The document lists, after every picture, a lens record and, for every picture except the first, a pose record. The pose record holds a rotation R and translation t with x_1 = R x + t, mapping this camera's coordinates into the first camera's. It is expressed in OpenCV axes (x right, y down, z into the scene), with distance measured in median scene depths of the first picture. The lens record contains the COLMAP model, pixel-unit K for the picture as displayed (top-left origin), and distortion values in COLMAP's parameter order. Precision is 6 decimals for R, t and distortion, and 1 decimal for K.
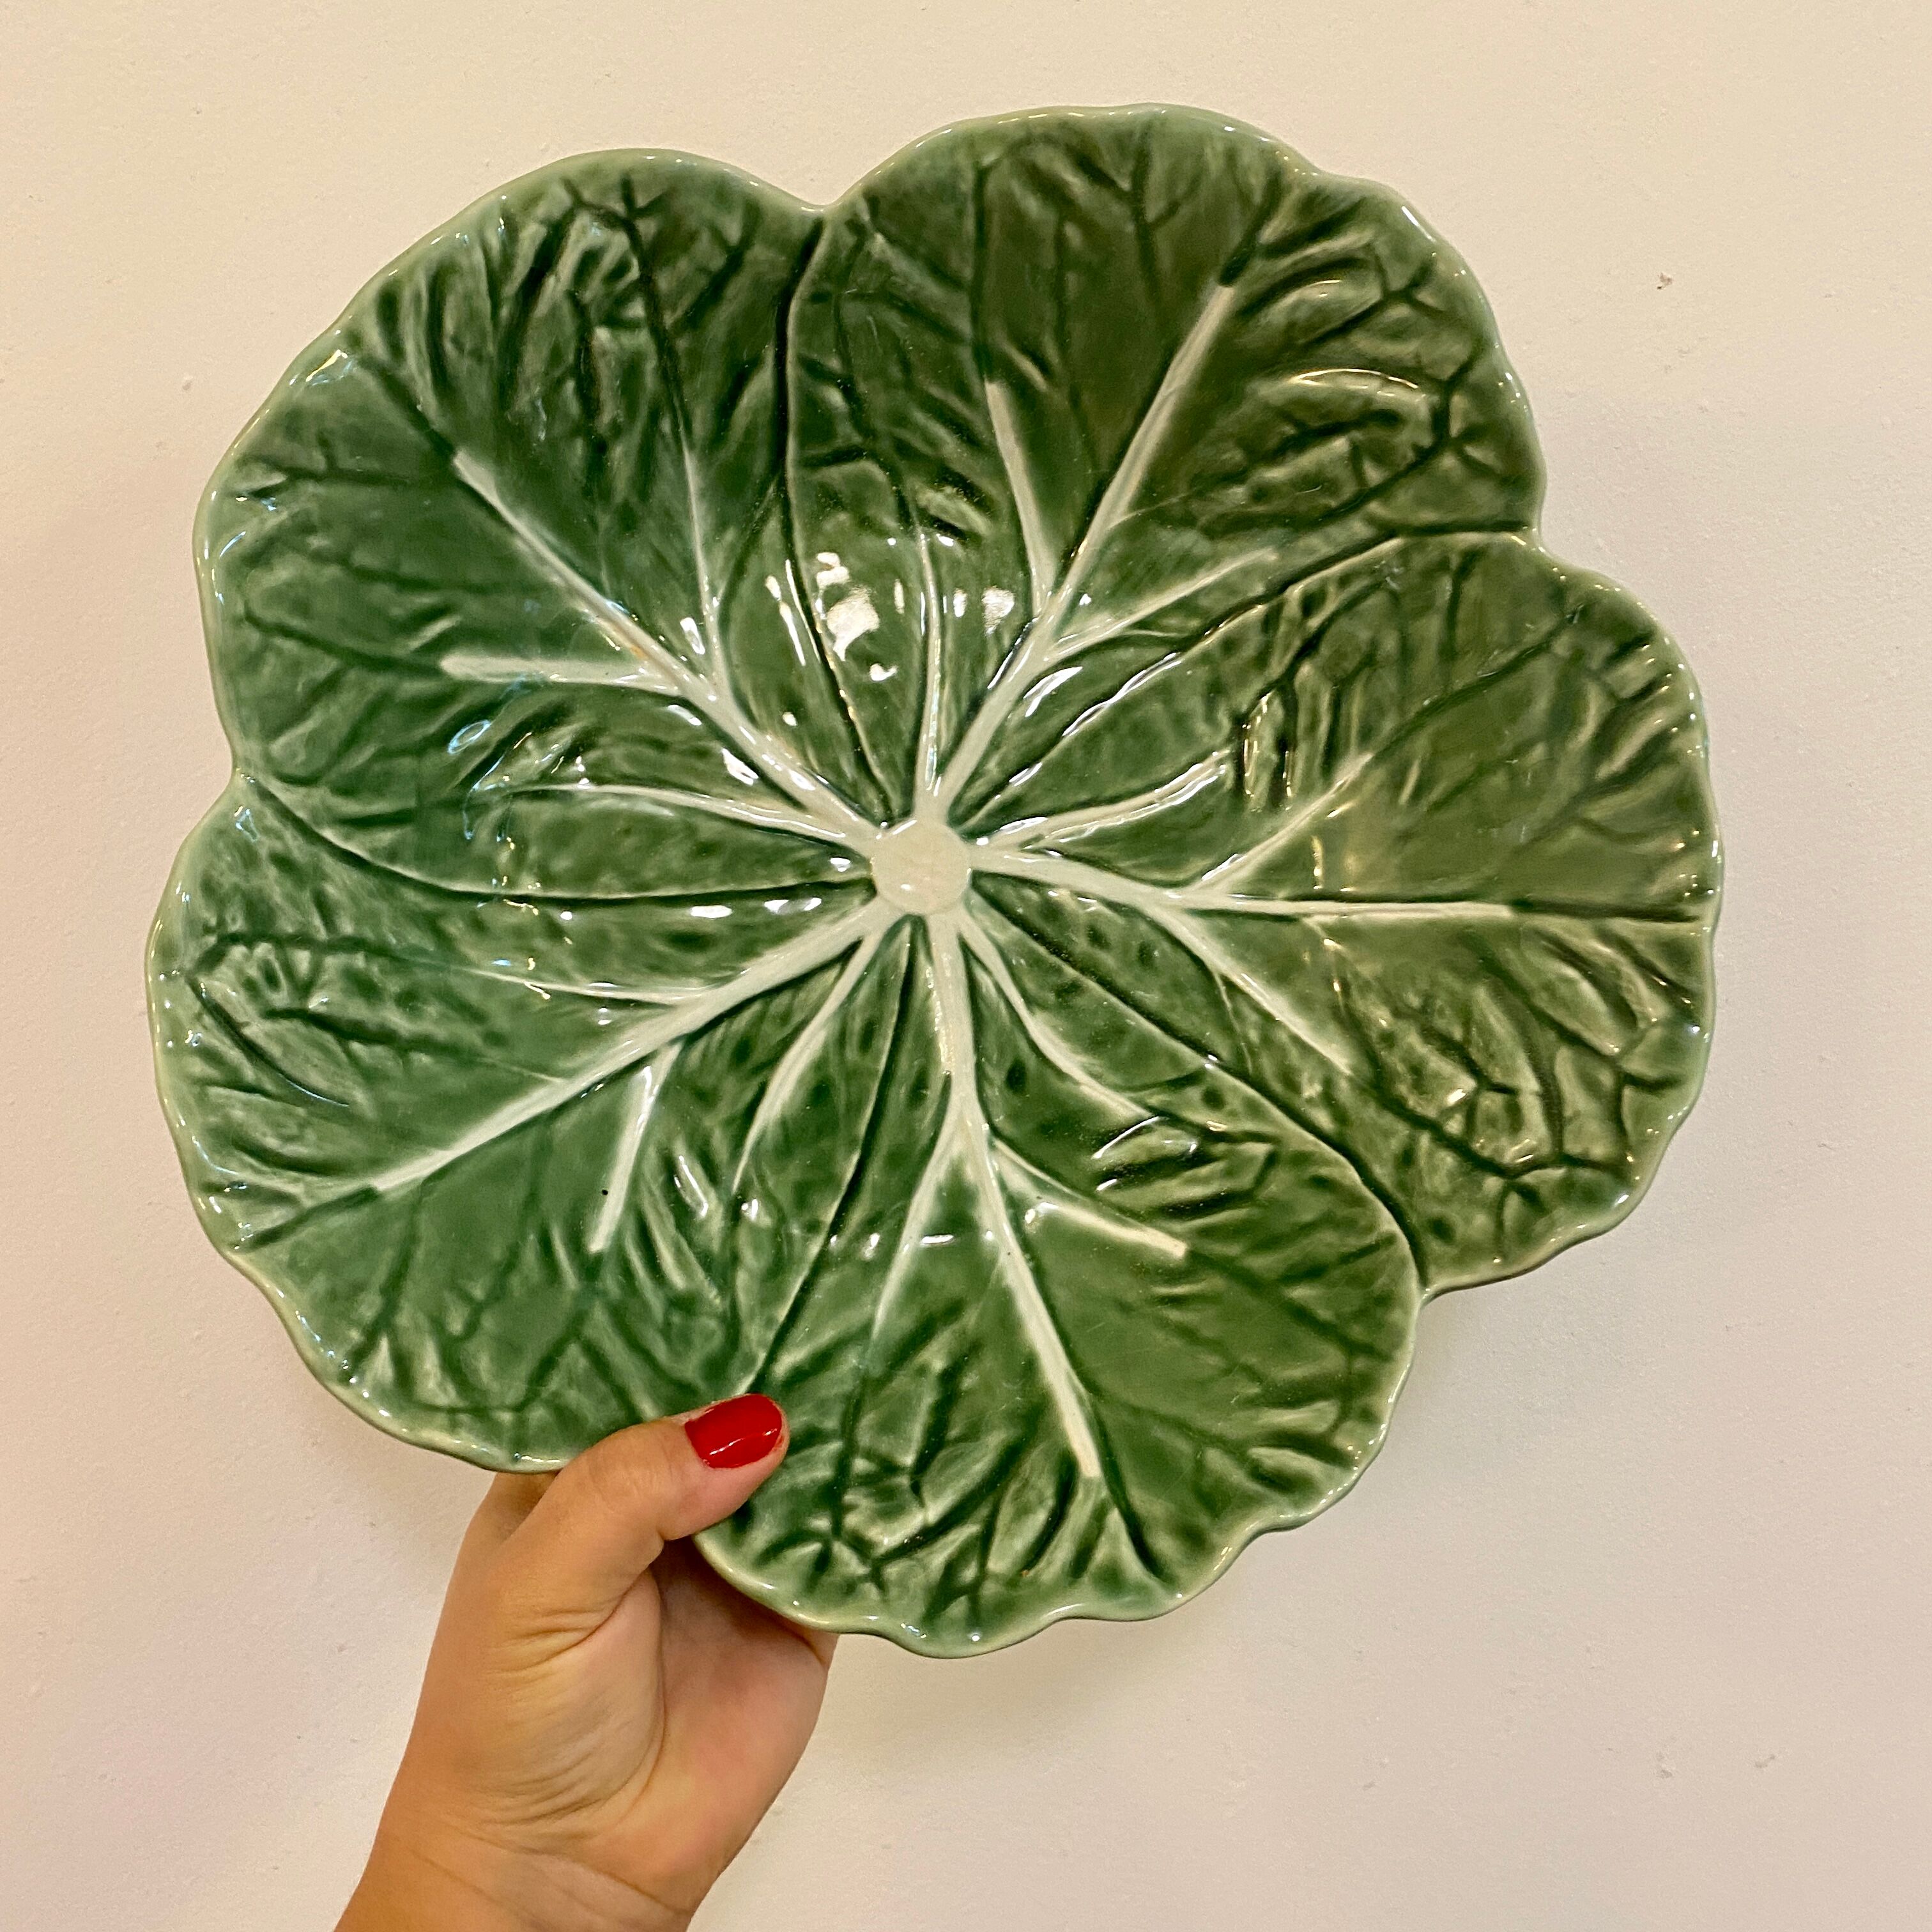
lens RADIAL K [[1917.8, 0, 1005.7], [0, 1917.8, 953.6], [0, 0, 1]] dist [0.036221, 0.000000]
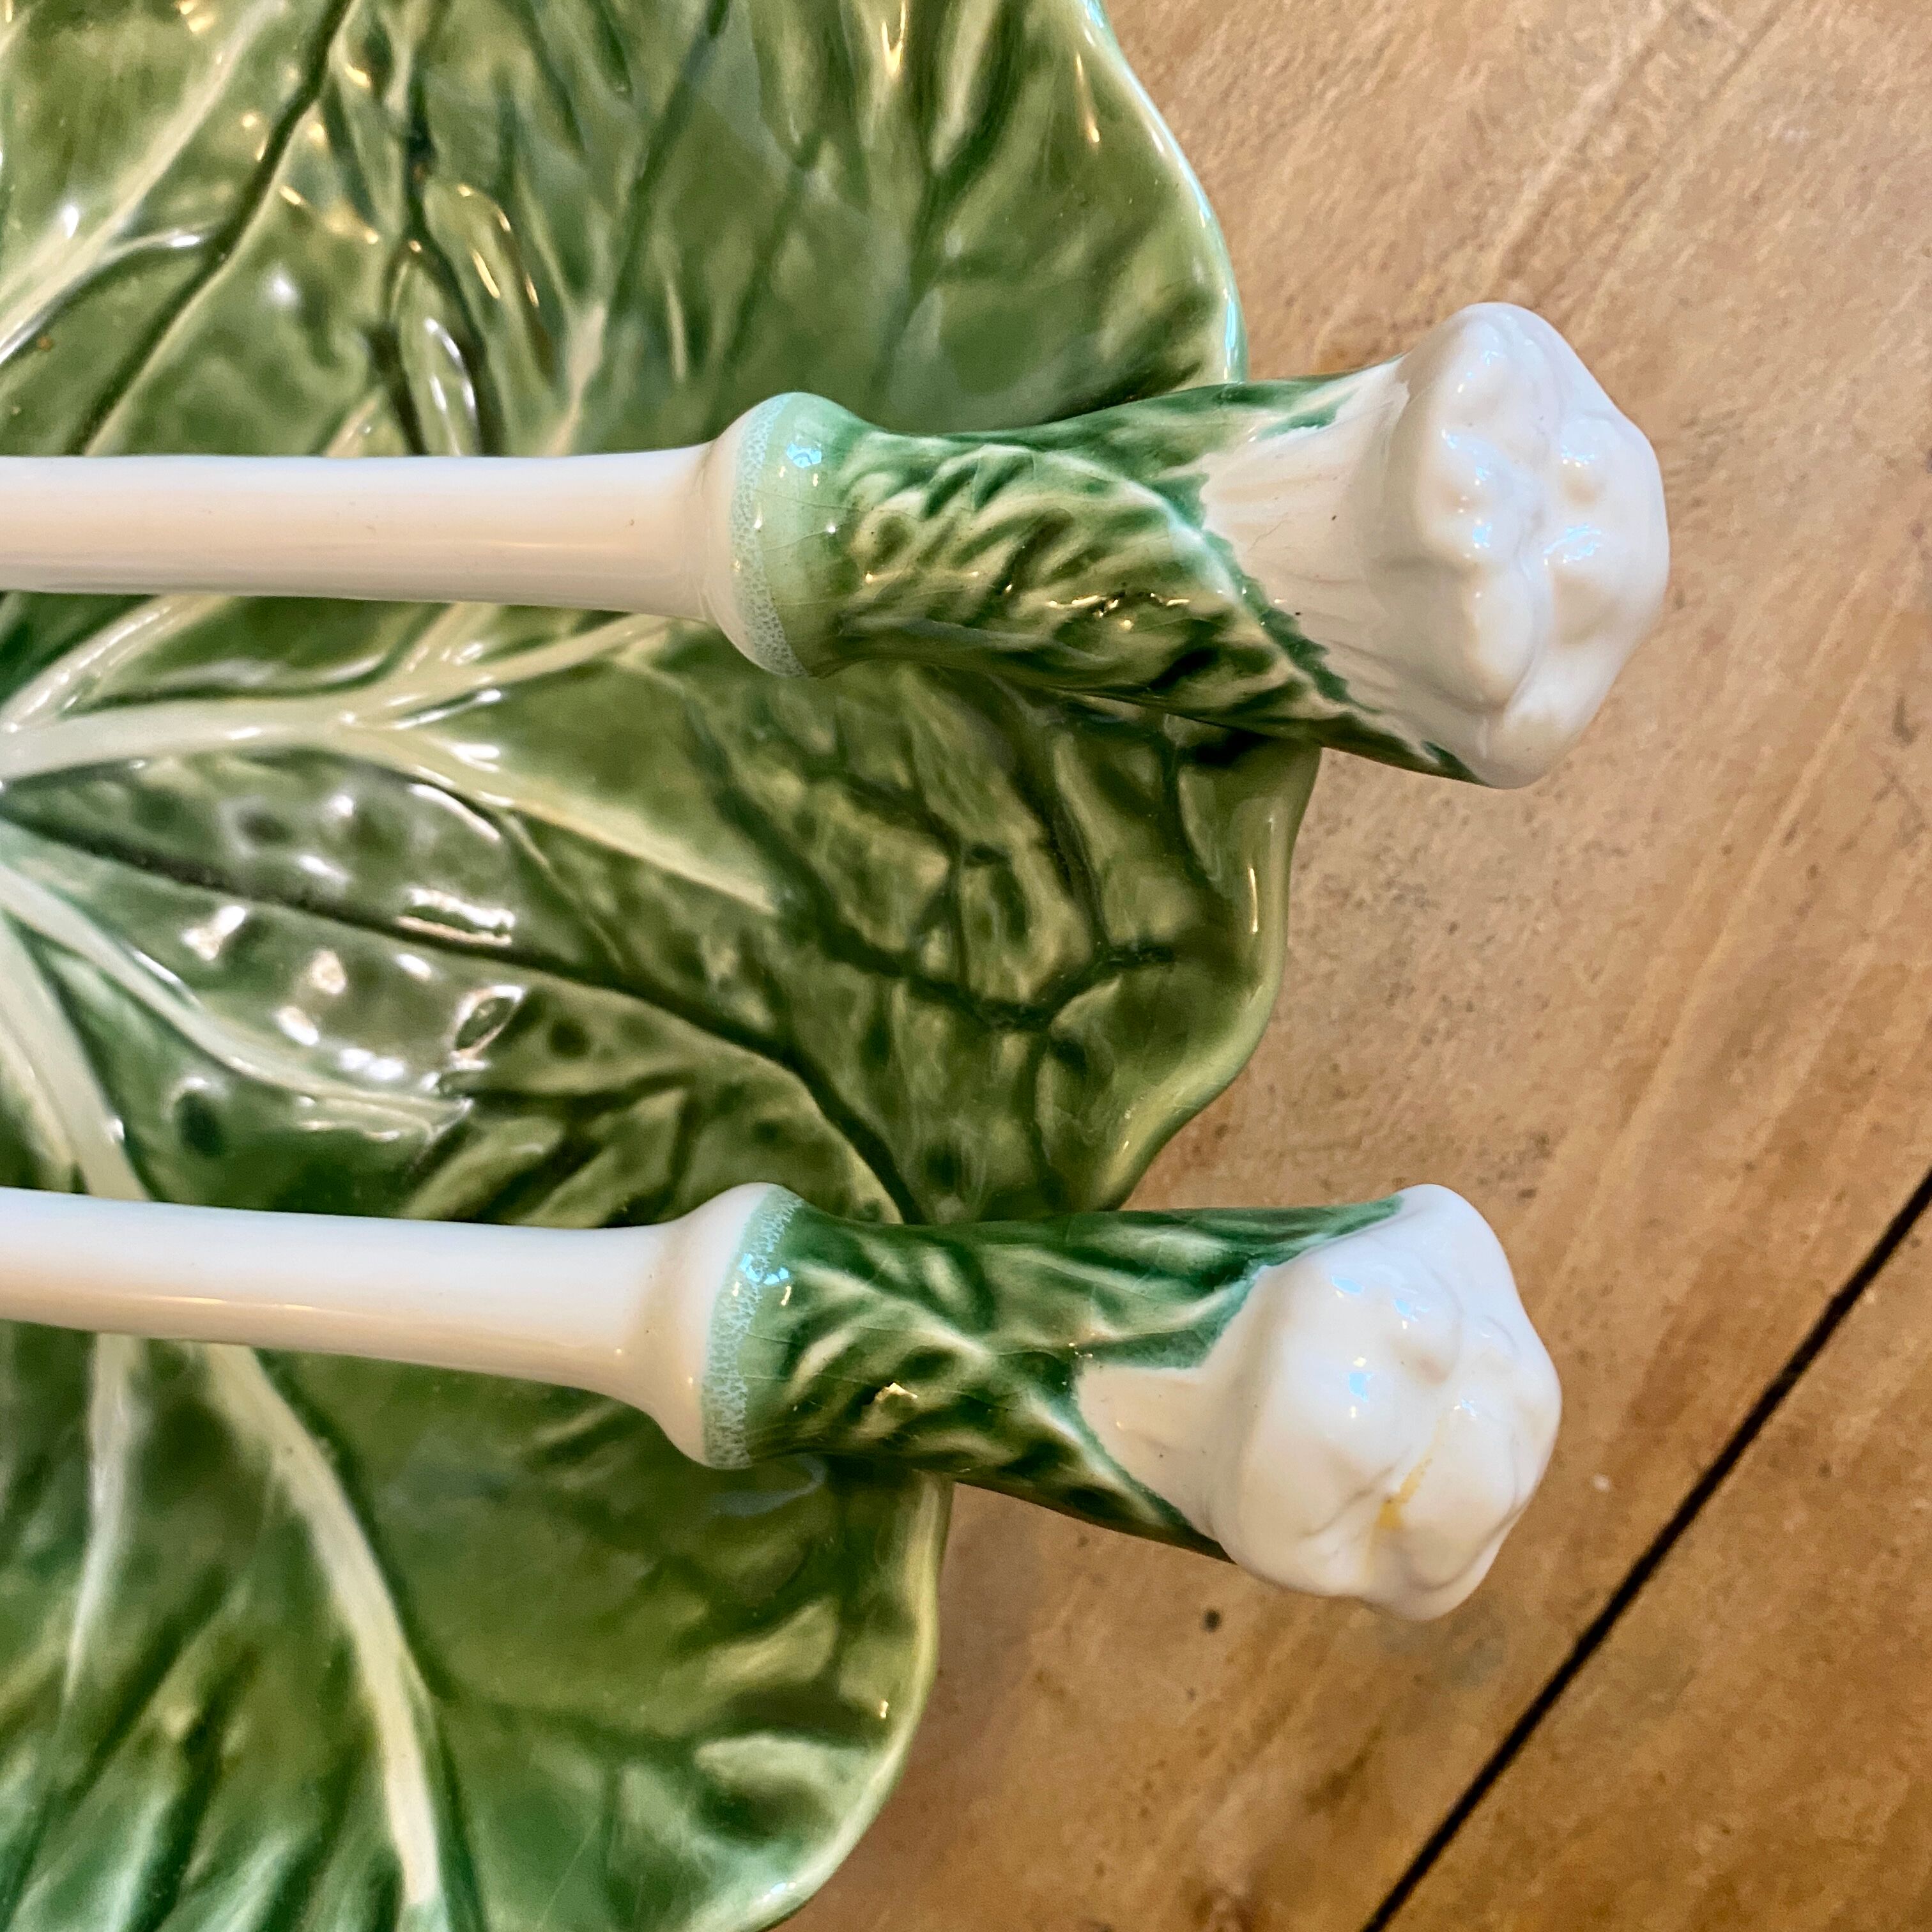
lens RADIAL K [[1917.8, 0, 1026.1], [0, 1917.8, 954.9], [0, 0, 1]] dist [0.036221, 0.000000]
pose [[0.940005, -0.341126, -0.004868, 0.254599], [0.340167, 0.936083, 0.089641, 0.052681], [-0.026022, -0.085919, 0.995962, 0.498032]]
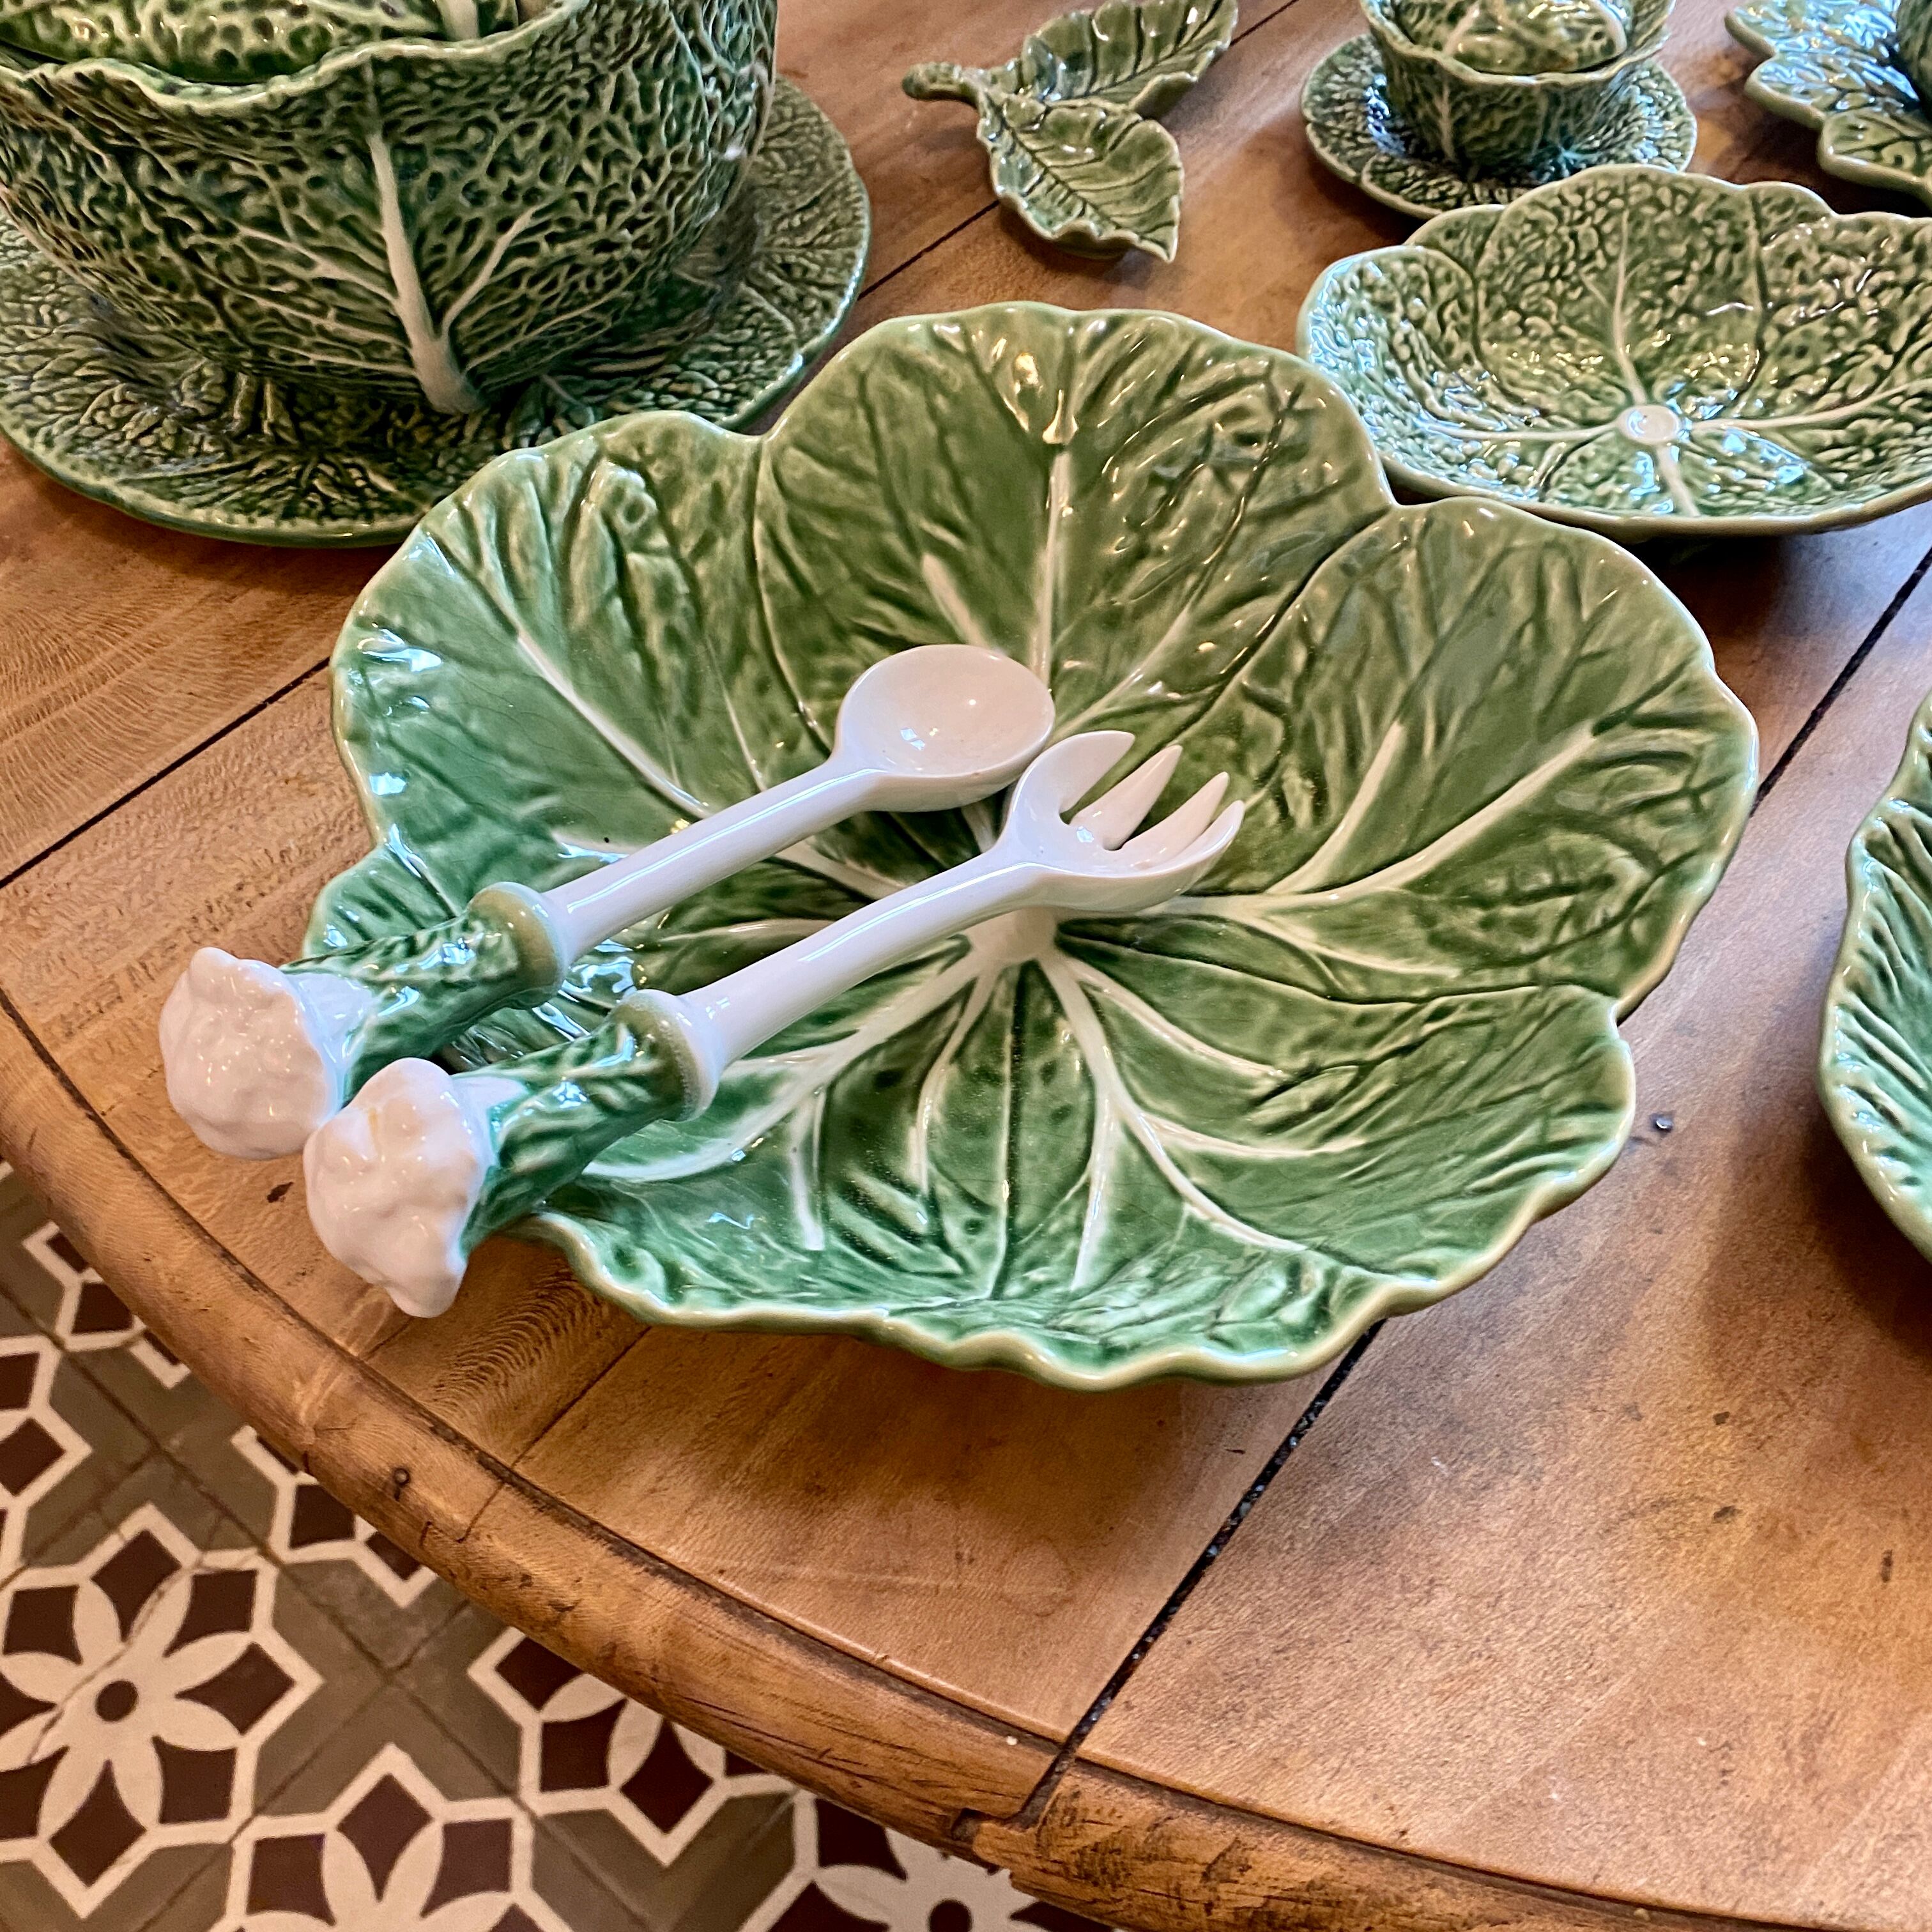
lens RADIAL K [[1917.8, 0, 995.1], [0, 1917.8, 1058.3], [0, 0, 1]] dist [0.036221, 0.000000]
pose [[0.539348, 0.636502, -0.551334, 0.627317], [-0.834702, 0.490597, -0.250173, 0.283554], [0.111247, 0.595130, 0.795893, 0.205990]]
